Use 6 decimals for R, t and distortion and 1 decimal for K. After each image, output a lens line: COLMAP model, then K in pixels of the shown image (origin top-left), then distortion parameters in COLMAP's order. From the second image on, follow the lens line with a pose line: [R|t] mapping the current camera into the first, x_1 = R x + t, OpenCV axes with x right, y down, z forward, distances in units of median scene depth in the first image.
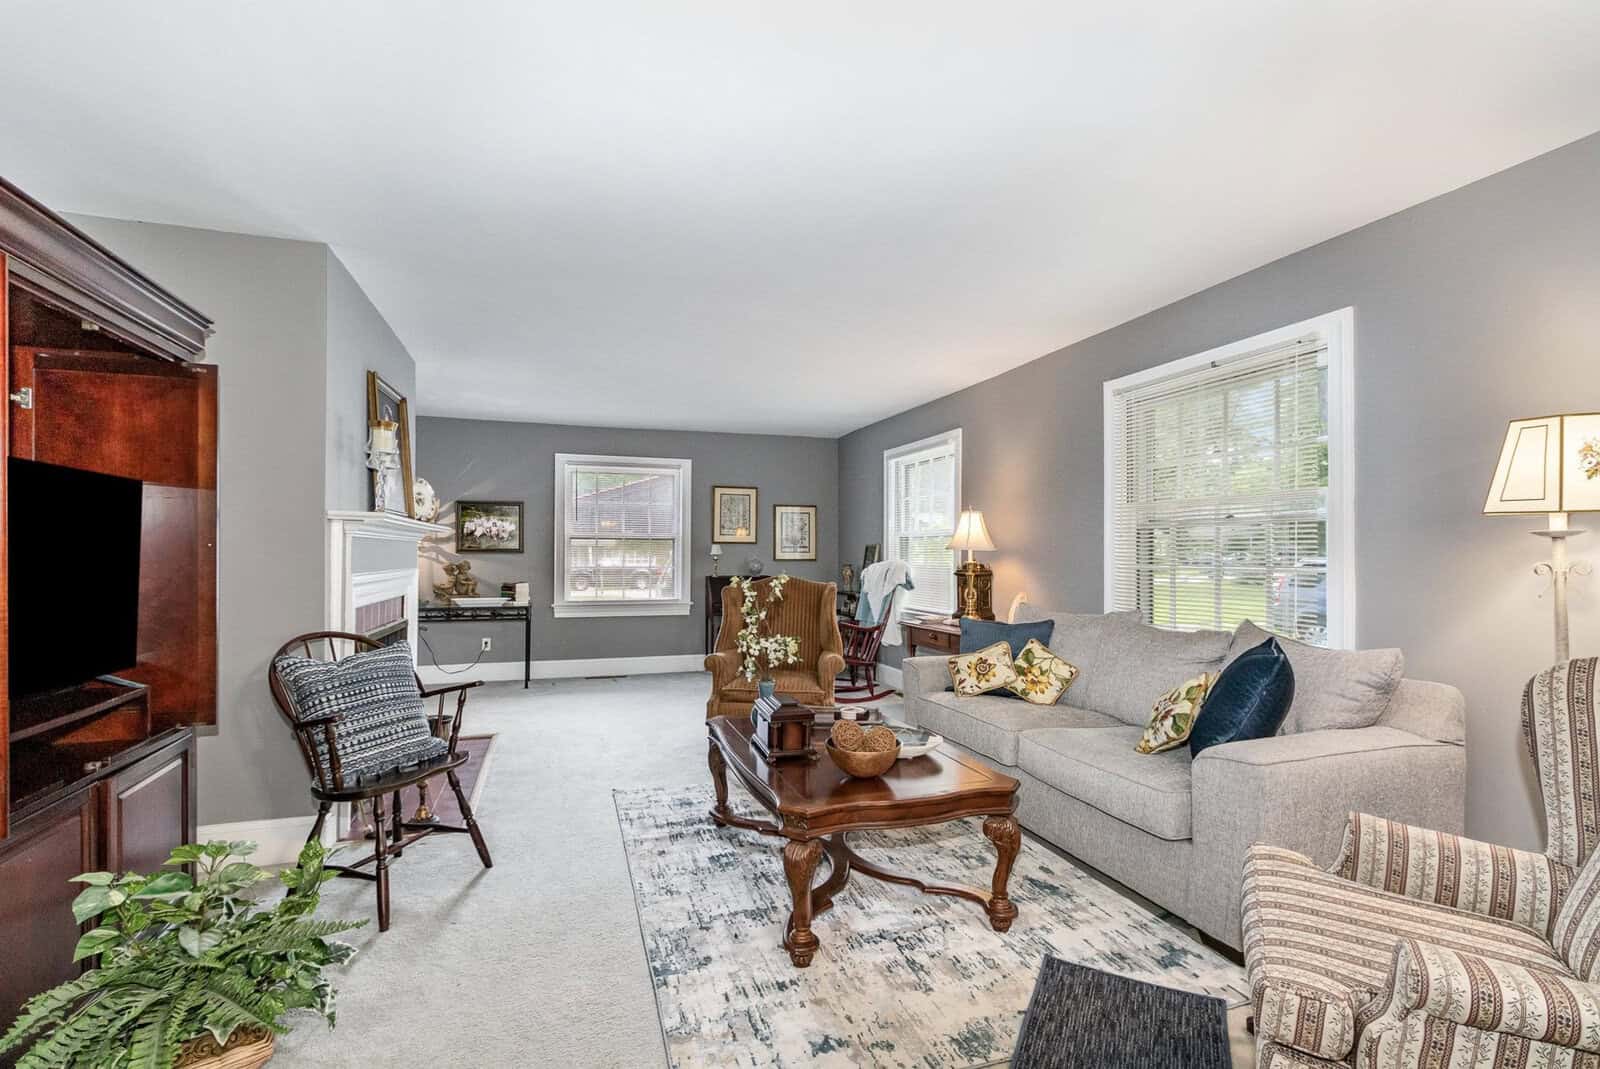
lens RADIAL K [[740.0, 0, 802.1], [0, 740.0, 543.6], [0, 0, 1]] dist [0.001023, -0.002182]
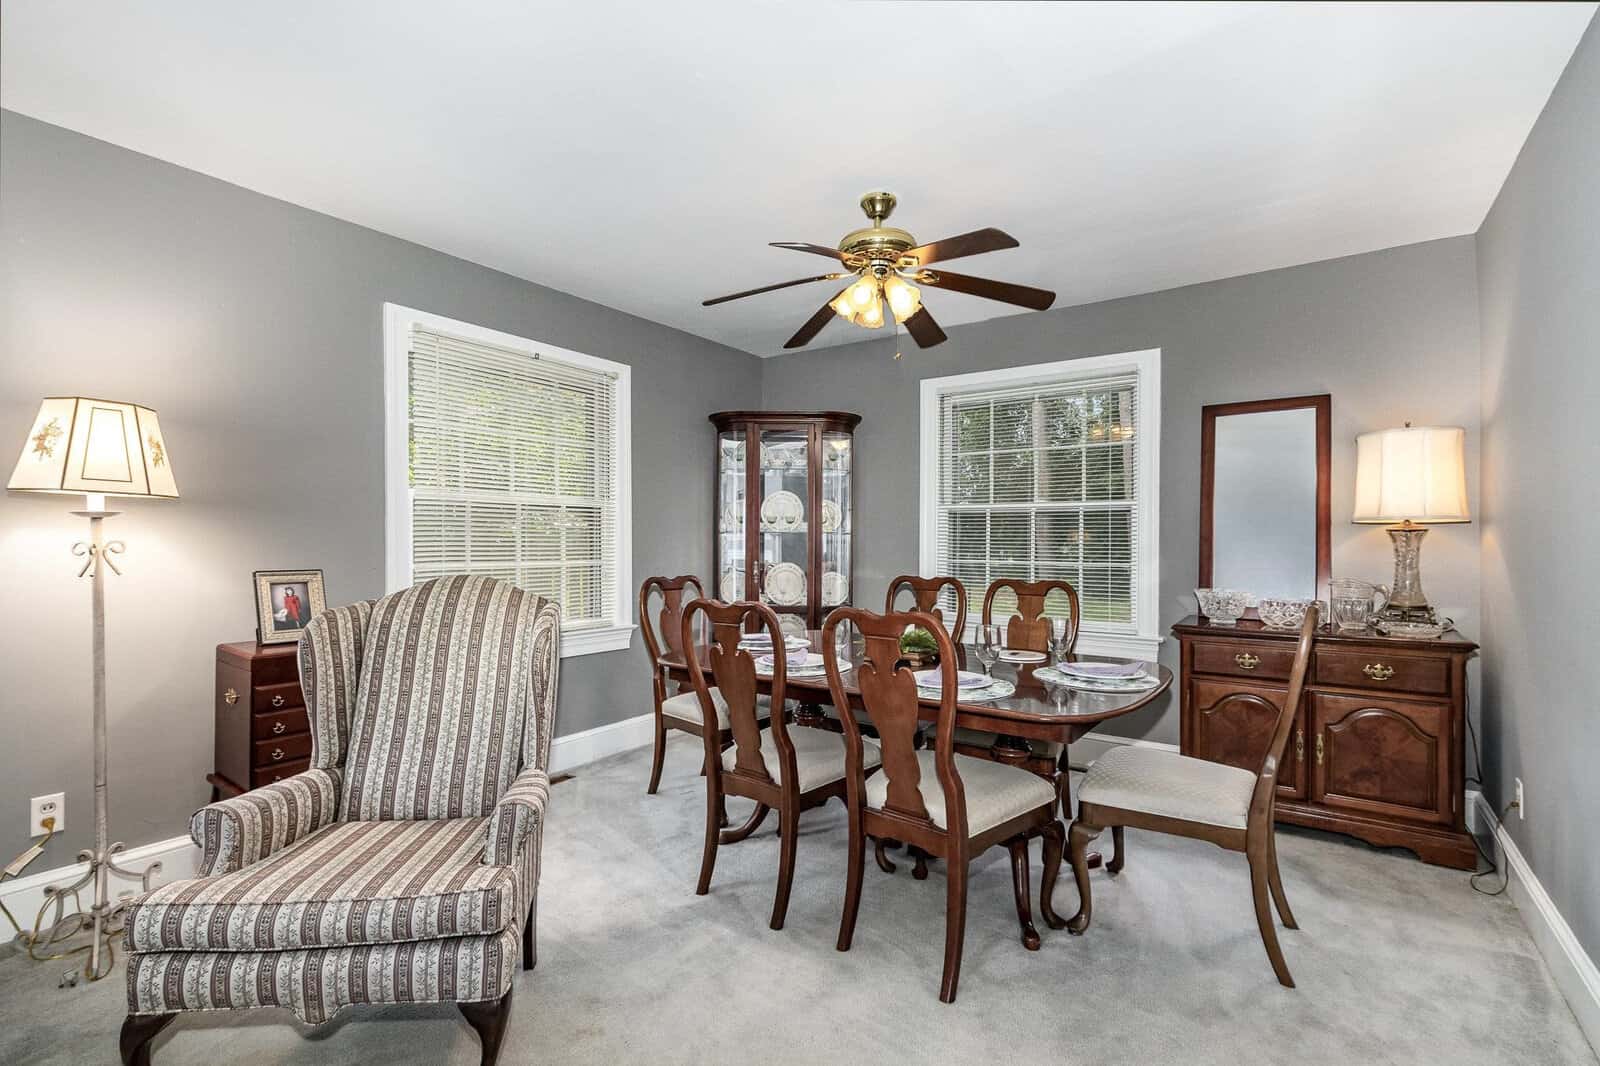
lens RADIAL K [[740.0, 0, 800.0], [0, 740.0, 542.0], [0, 0, 1]] dist [0.001023, -0.002182]
pose [[-0.598211, -0.005822, 0.801318, -0.430722], [-0.013421, 0.999906, -0.002754, 0.016120], [-0.801226, -0.012402, -0.598233, 0.902237]]
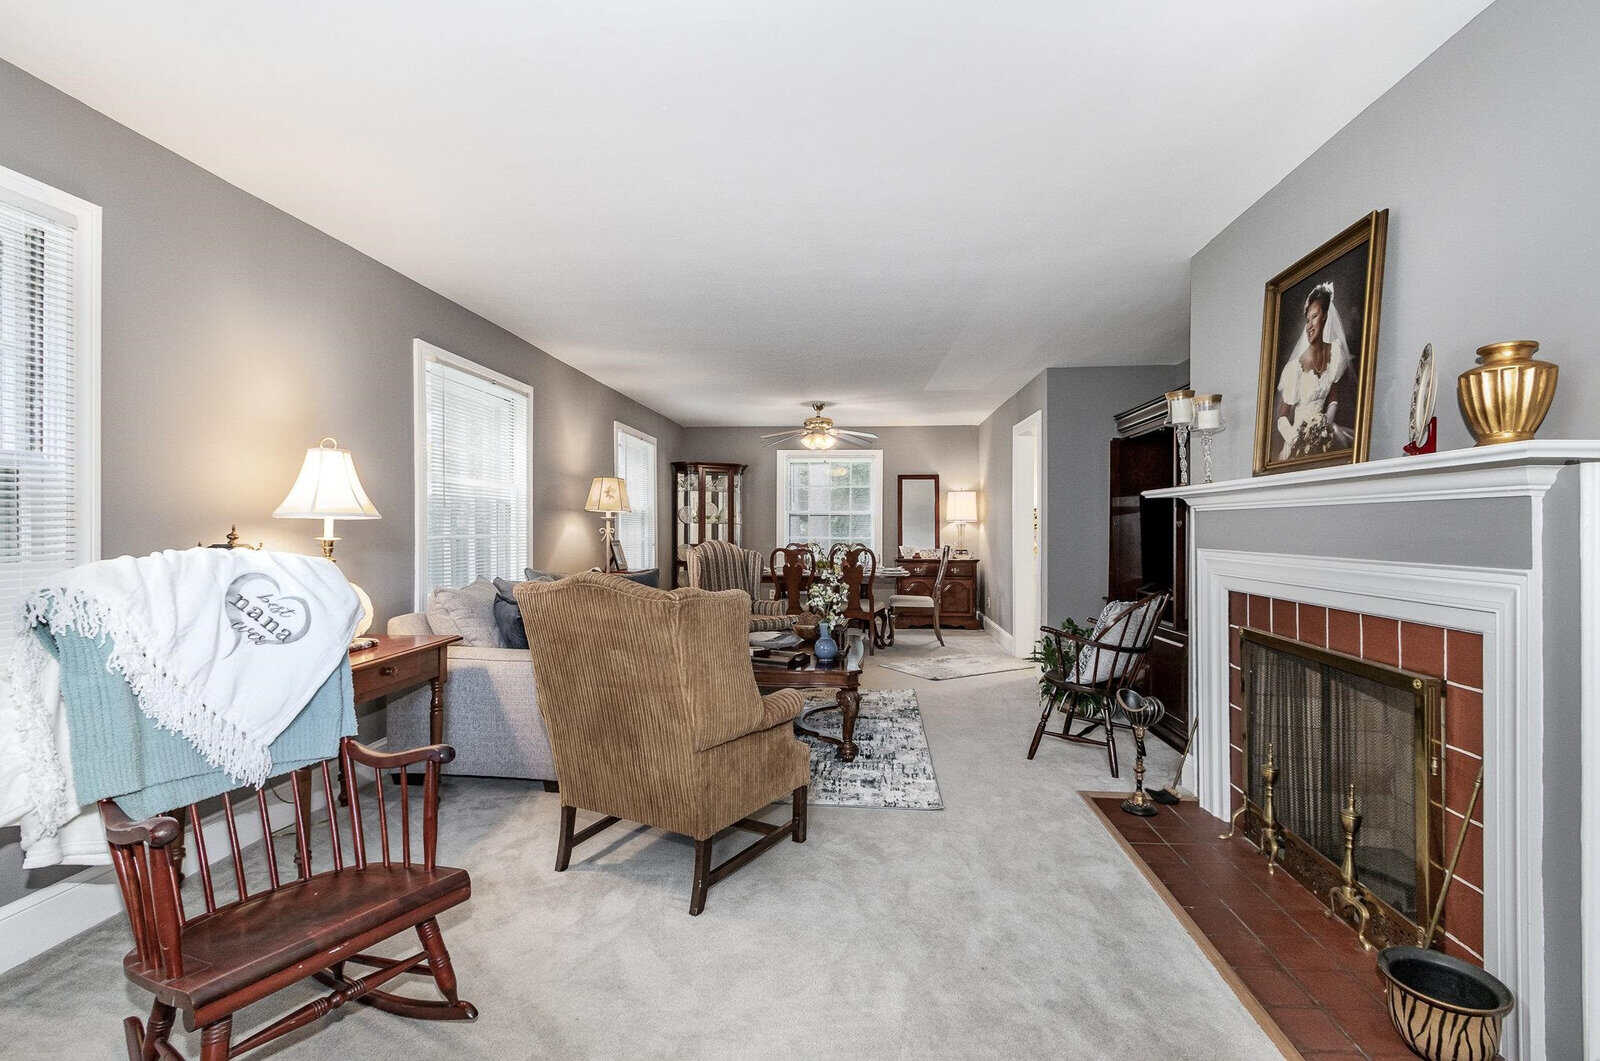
lens RADIAL K [[740.0, 0, 801.2], [0, 740.0, 527.5], [0, 0, 1]] dist [0.001023, -0.002182]
pose [[-0.918220, -0.008364, 0.395983, -0.538732], [-0.013553, 0.999855, -0.010309, 0.024474], [-0.395839, -0.014832, -0.918200, 1.574290]]
